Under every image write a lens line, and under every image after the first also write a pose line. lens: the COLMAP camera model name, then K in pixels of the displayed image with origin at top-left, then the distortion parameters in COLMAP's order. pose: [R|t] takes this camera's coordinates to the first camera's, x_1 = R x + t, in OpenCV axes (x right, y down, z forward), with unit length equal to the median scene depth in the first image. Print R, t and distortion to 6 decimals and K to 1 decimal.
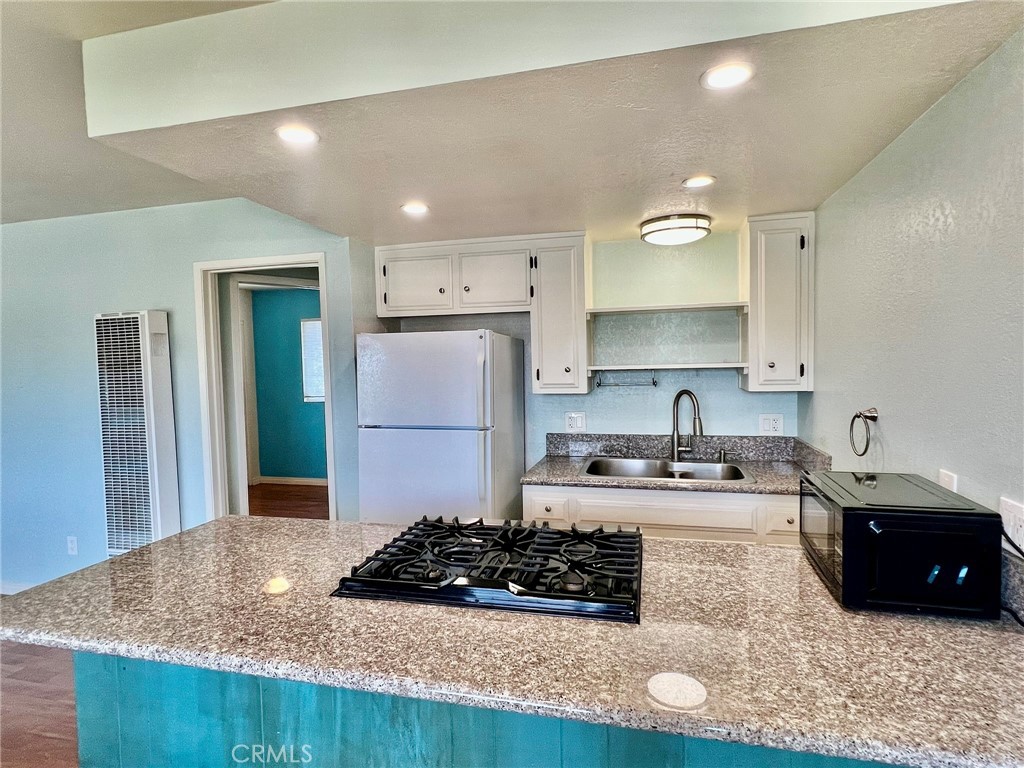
lens RADIAL K [[545.4, 0, 508.2], [0, 545.4, 383.3], [0, 0, 1]] dist [0.004092, -0.000338]
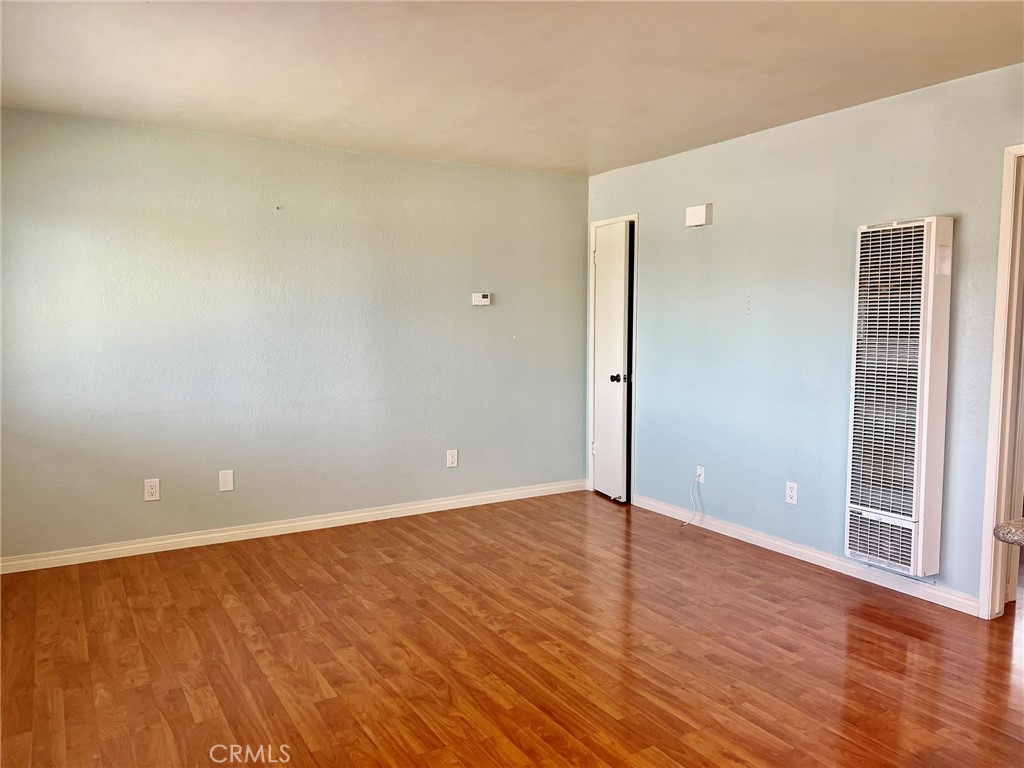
lens RADIAL K [[768.8, 0, 513.9], [0, 768.8, 387.2], [0, 0, 1]] dist [0.046303, -0.048653]
pose [[0.705809, 0.085836, -0.703183, -0.285552], [-0.039247, 0.995845, 0.082168, 0.045212], [0.707315, -0.030397, 0.706245, -0.237498]]
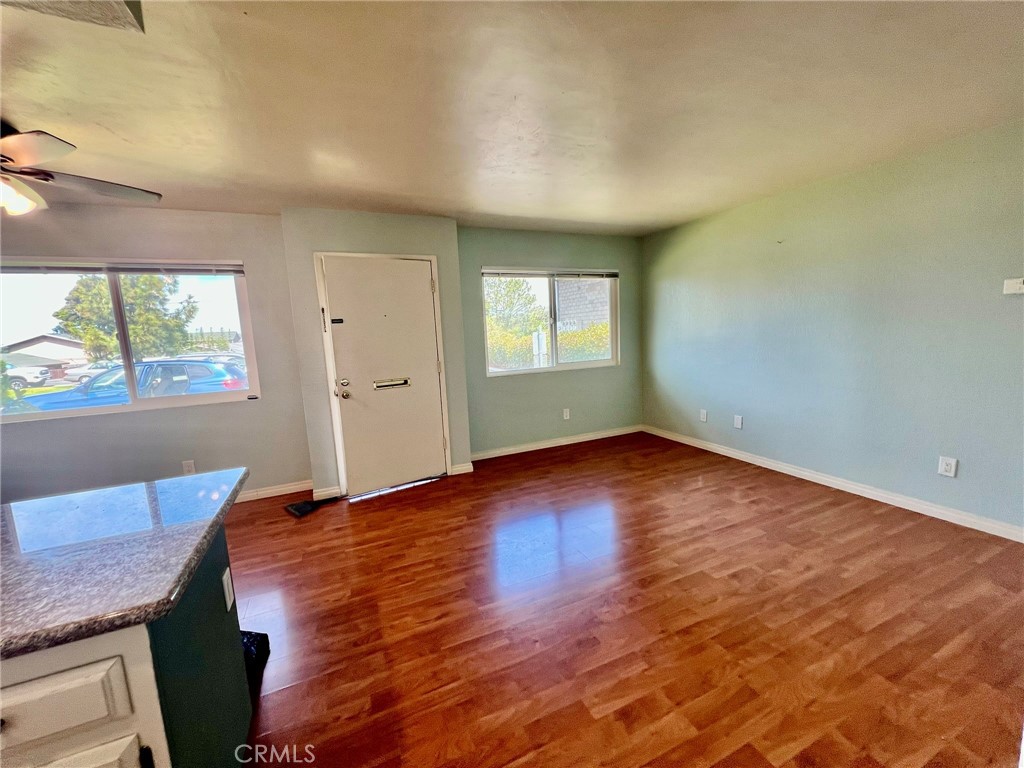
lens RADIAL K [[409.2, 0, 512.6], [0, 409.2, 388.4], [0, 0, 1]] dist [-0.002827, 0.000786]
pose [[-0.781919, 0.142837, -0.606795, -0.392913], [0.038341, 0.982572, 0.181887, 0.002216], [0.622200, 0.118956, -0.773768, 1.006214]]
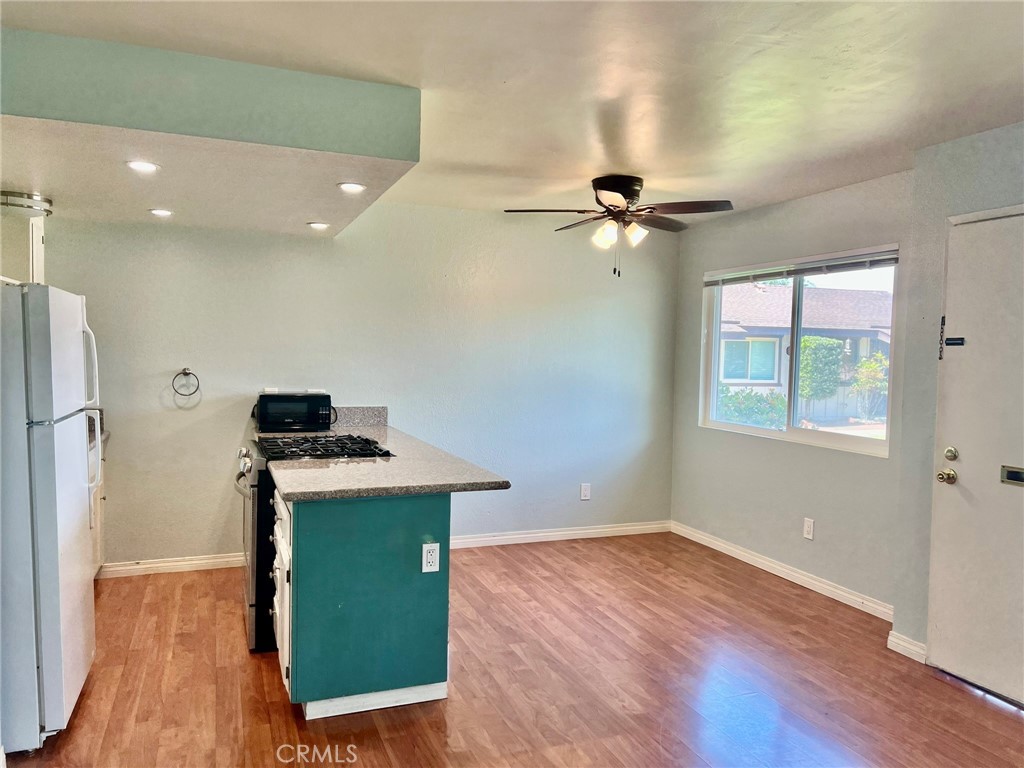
lens RADIAL K [[768.8, 0, 519.7], [0, 768.8, 394.9], [0, 0, 1]] dist [0.046303, -0.048653]
pose [[-0.579036, -0.039130, 0.814363, -1.277157], [0.023578, 0.997626, 0.064701, -0.003229], [-0.814961, 0.056665, -0.576739, 0.994899]]
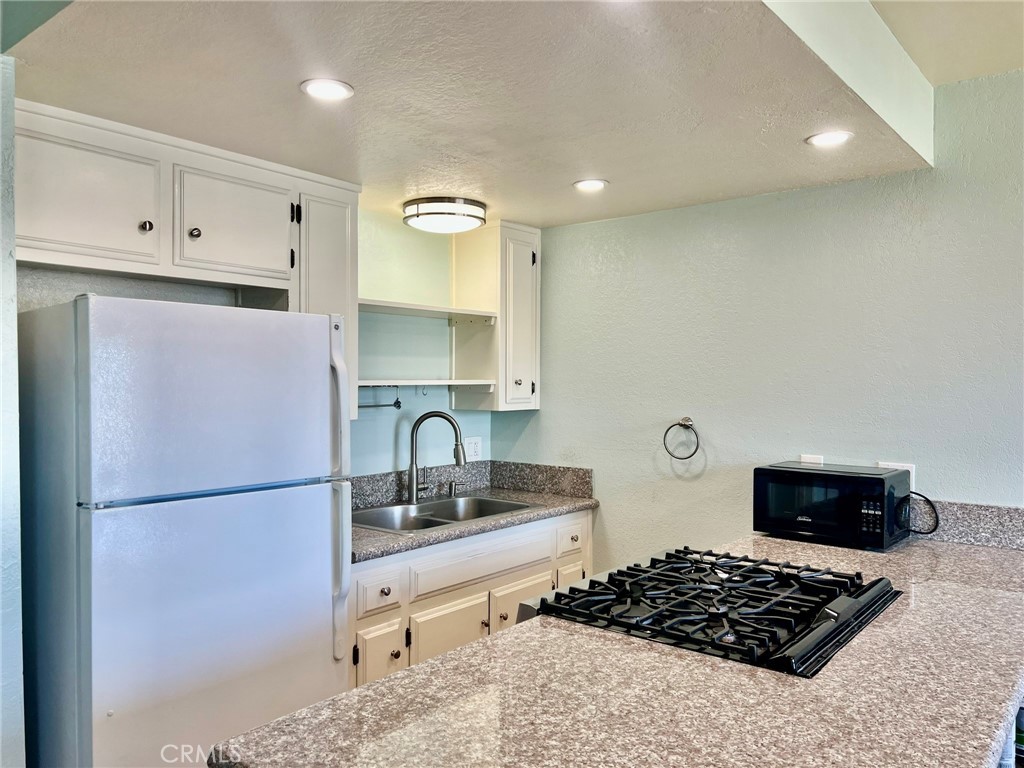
lens RADIAL K [[768.8, 0, 492.9], [0, 768.8, 386.5], [0, 0, 1]] dist [0.046303, -0.048653]
pose [[0.436453, 0.012605, 0.899639, -0.636628], [0.027578, 0.999245, -0.027379, 0.007889], [-0.899304, 0.036760, 0.435776, 0.403767]]
